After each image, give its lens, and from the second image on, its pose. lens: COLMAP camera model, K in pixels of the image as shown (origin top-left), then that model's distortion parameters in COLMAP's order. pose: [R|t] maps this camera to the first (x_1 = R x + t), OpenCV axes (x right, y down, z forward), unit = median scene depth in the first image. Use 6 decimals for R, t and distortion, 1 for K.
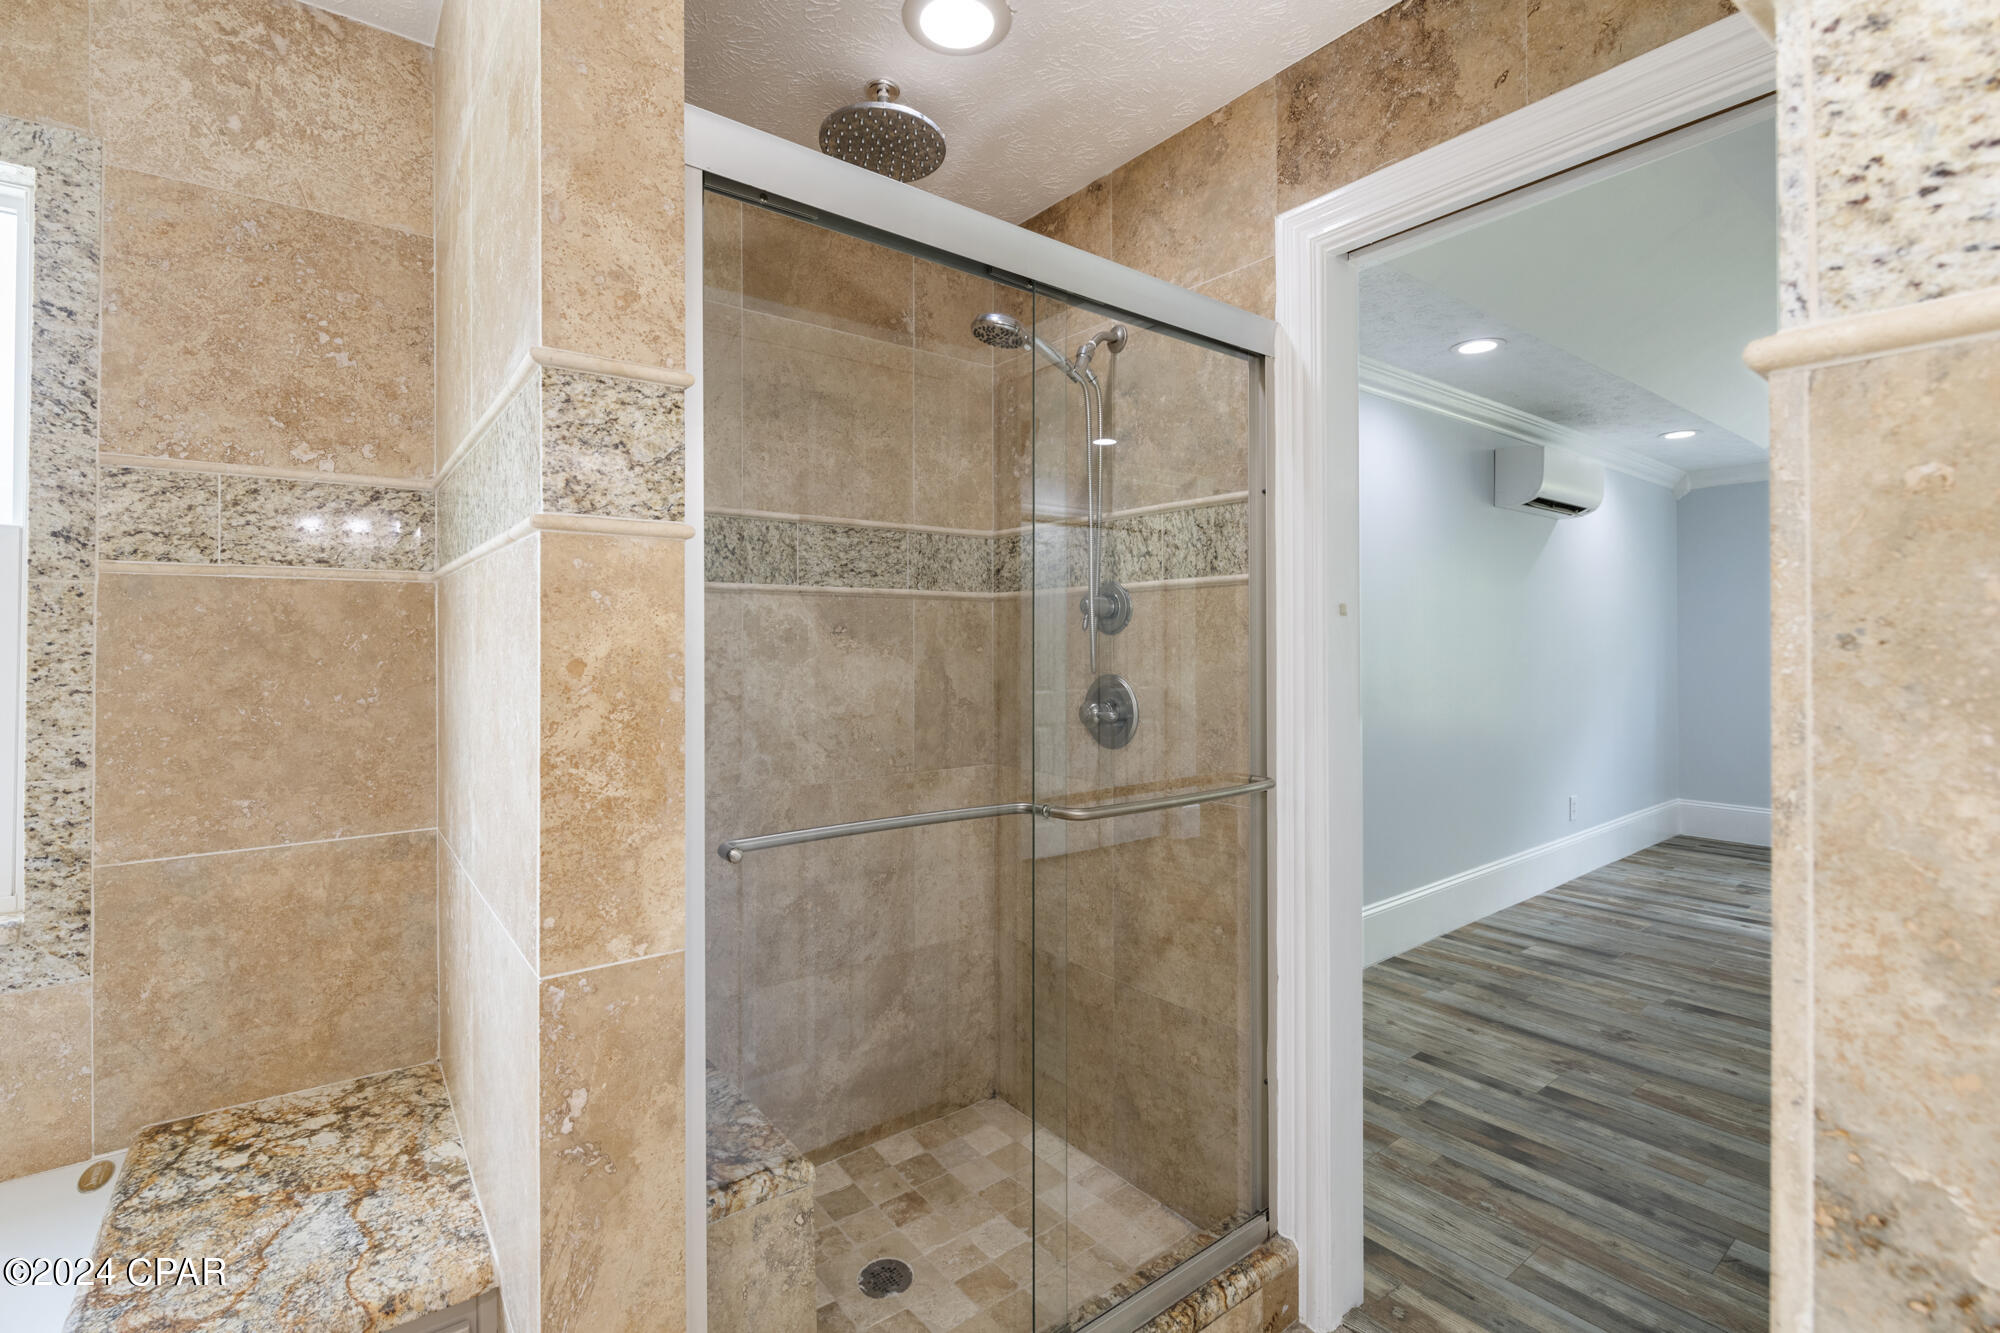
lens RADIAL K [[886.3, 0, 1010.8], [0, 886.3, 636.4], [0, 0, 1]] dist [0.004523, -0.004322]
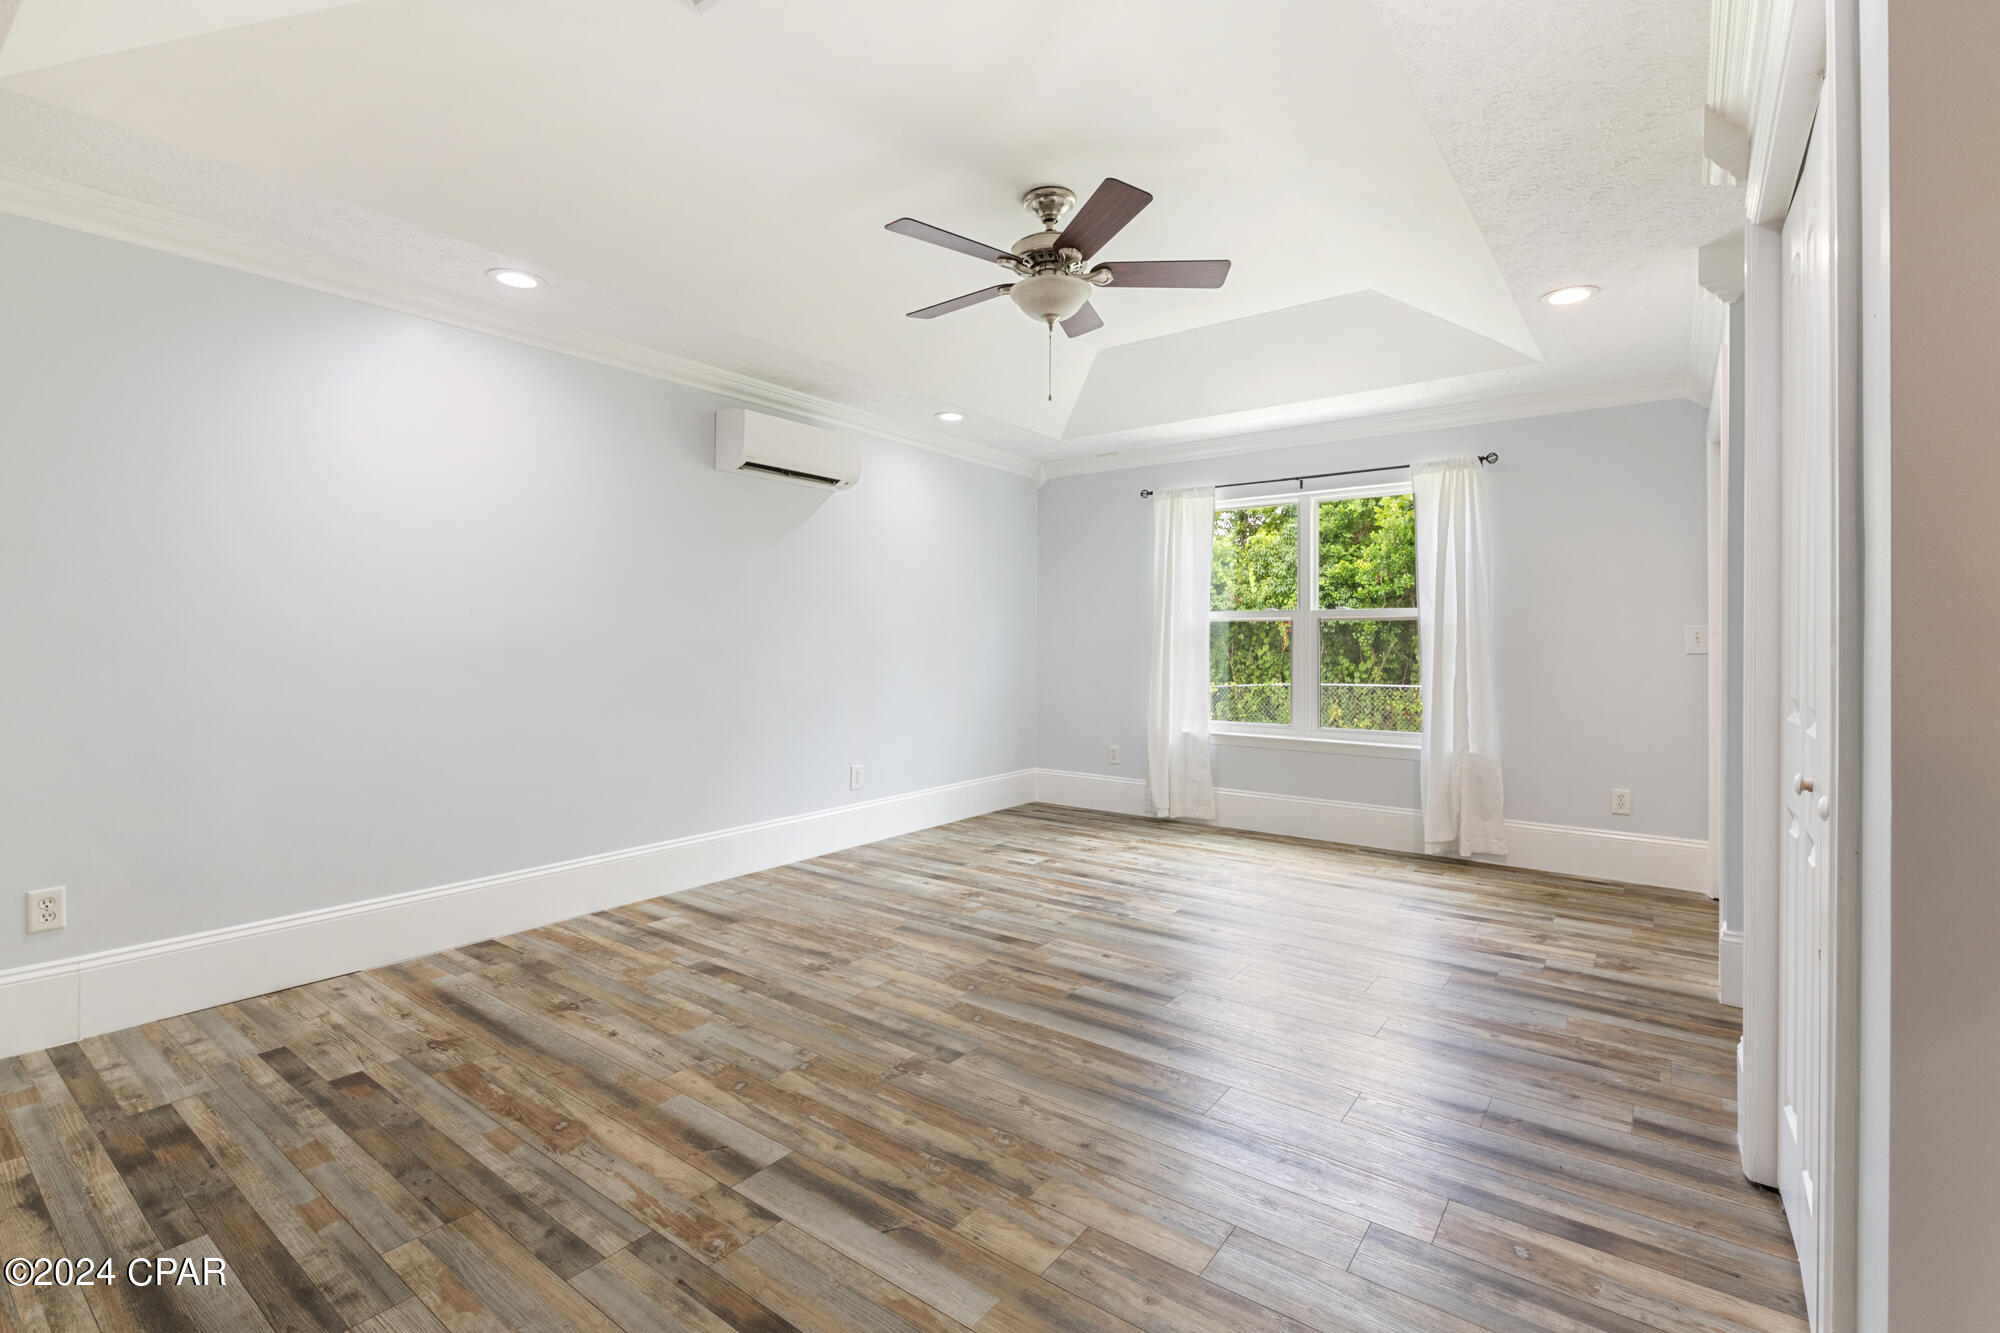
lens RADIAL K [[886.3, 0, 1010.3], [0, 886.3, 639.1], [0, 0, 1]] dist [0.004523, -0.004322]
pose [[0.962933, 0.011888, 0.269480, 0.827923], [-0.013396, 0.999903, 0.003758, 0.044398], [-0.269410, -0.007228, 0.962999, -0.038786]]
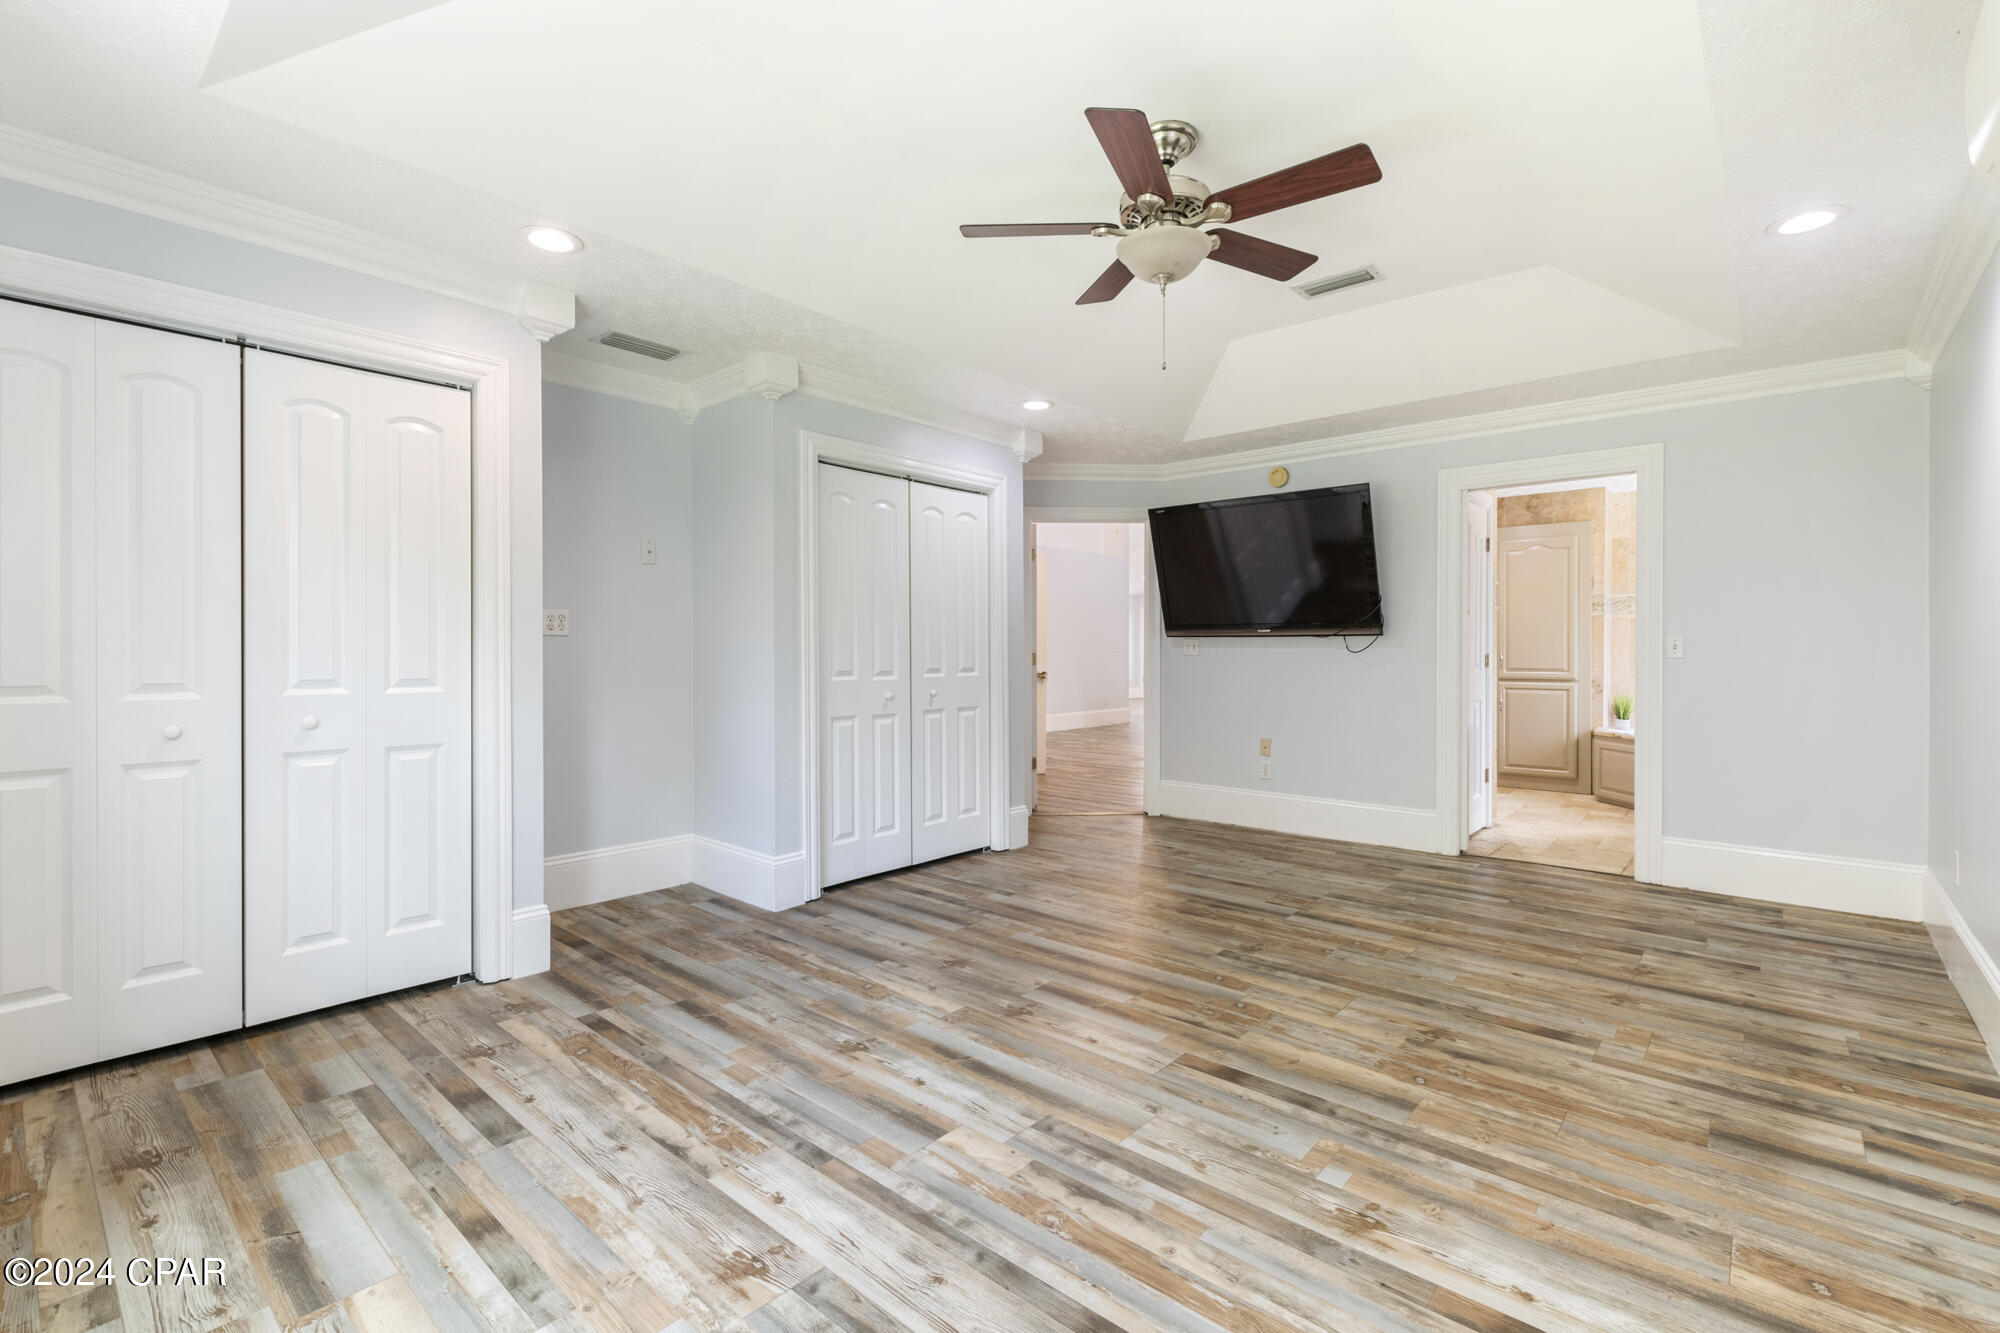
lens RADIAL K [[886.3, 0, 1008.3], [0, 886.3, 657.9], [0, 0, 1]] dist [0.004523, -0.004322]
pose [[-0.981107, 0.006747, -0.193349, 1.458606], [0.006468, 0.999977, 0.002070, 0.055362], [0.193358, 0.000780, -0.981128, 1.735988]]
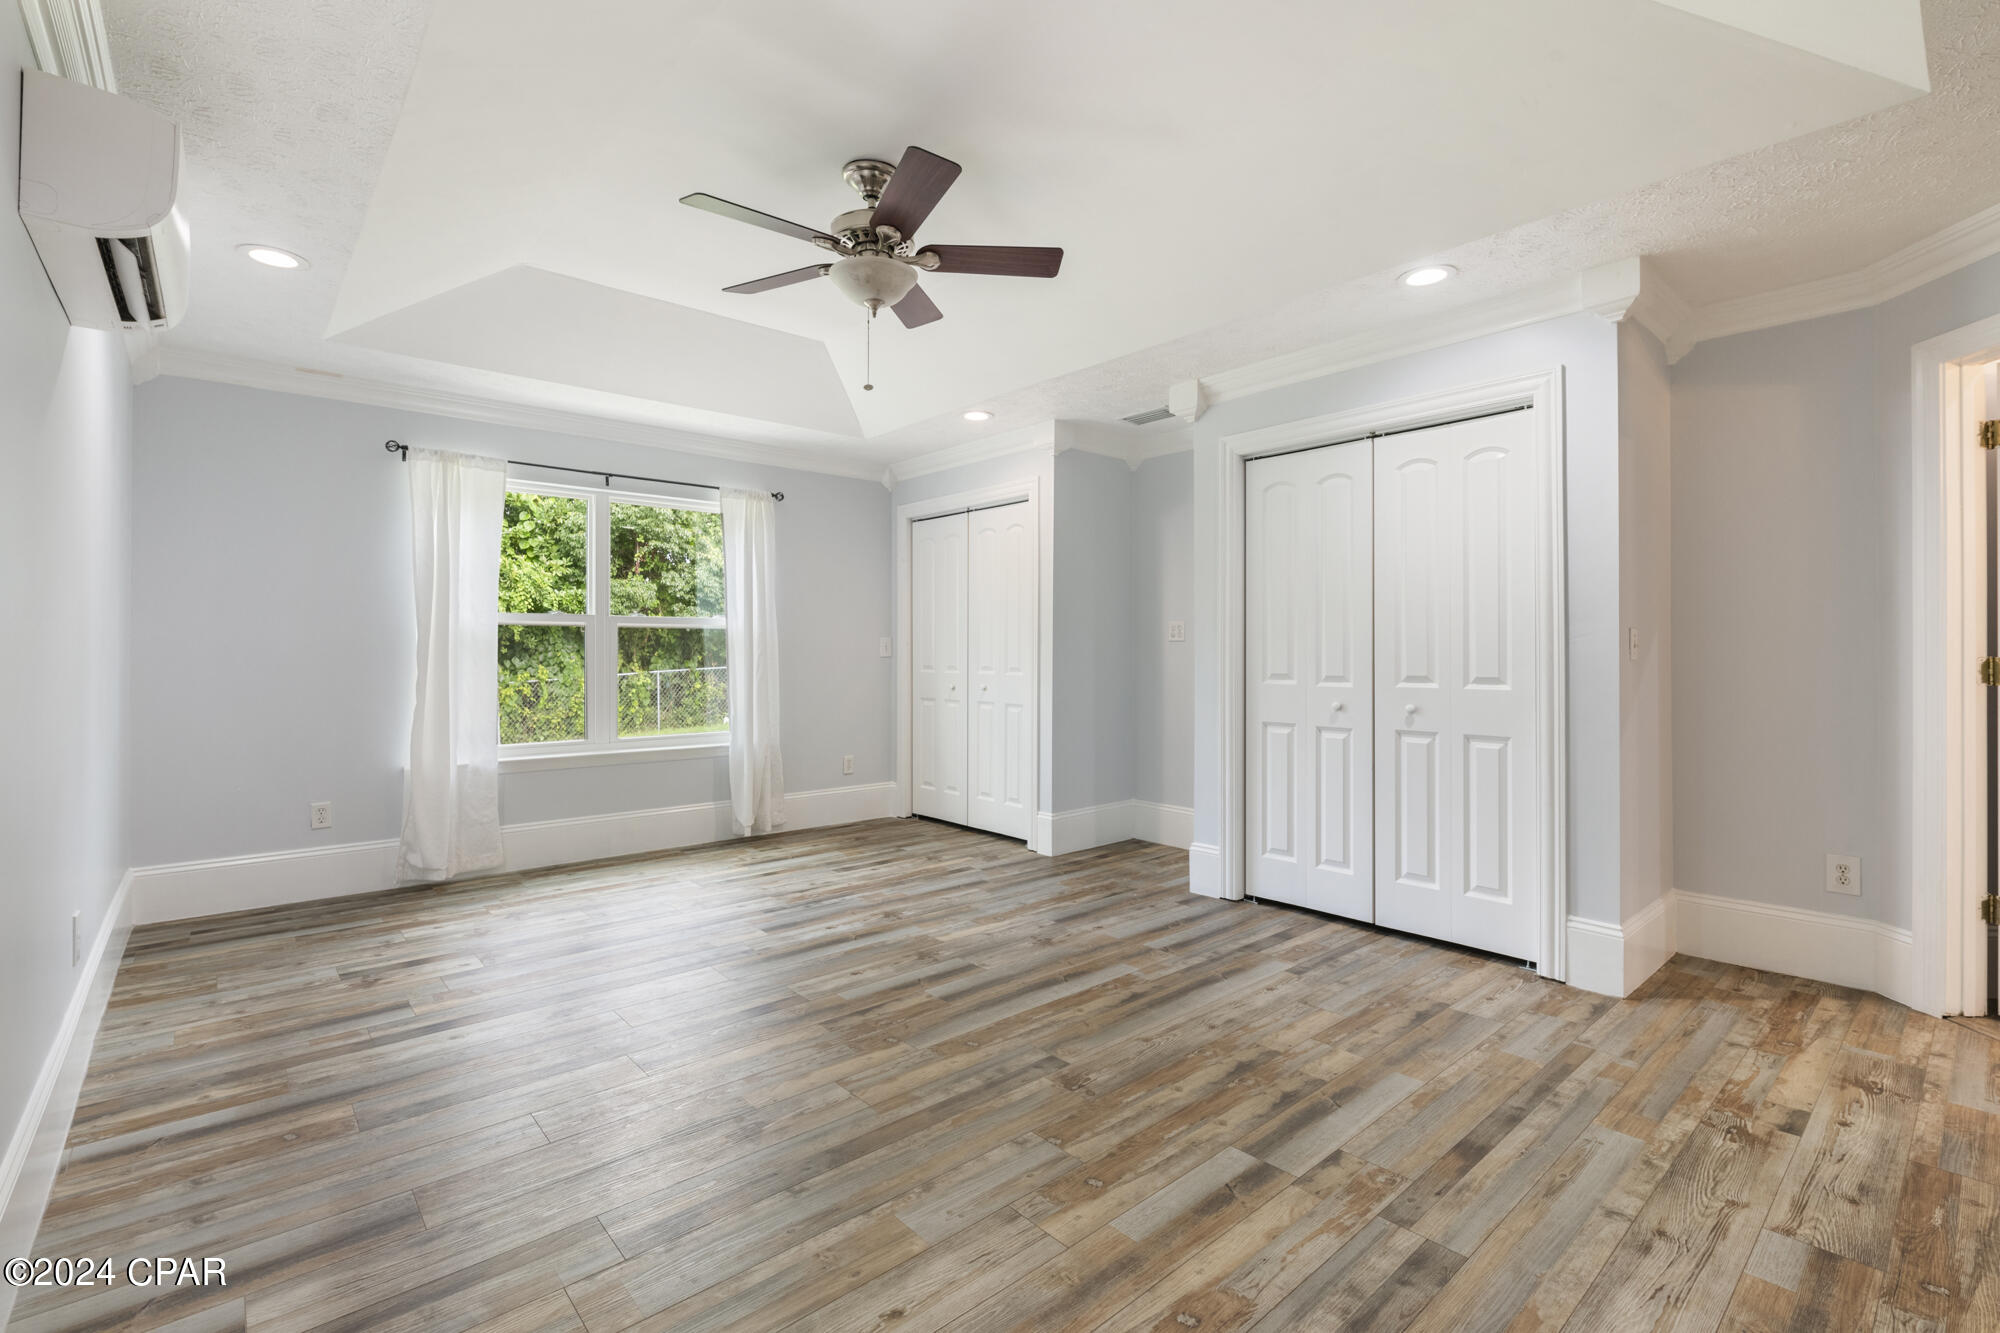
lens RADIAL K [[886.3, 0, 986.0], [0, 886.3, 654.4], [0, 0, 1]] dist [0.004523, -0.004322]
pose [[-0.047254, 0.002273, 0.998880, 0.203329], [-0.008469, 0.999961, -0.002676, 0.056165], [-0.998847, -0.008586, -0.047233, 0.833211]]
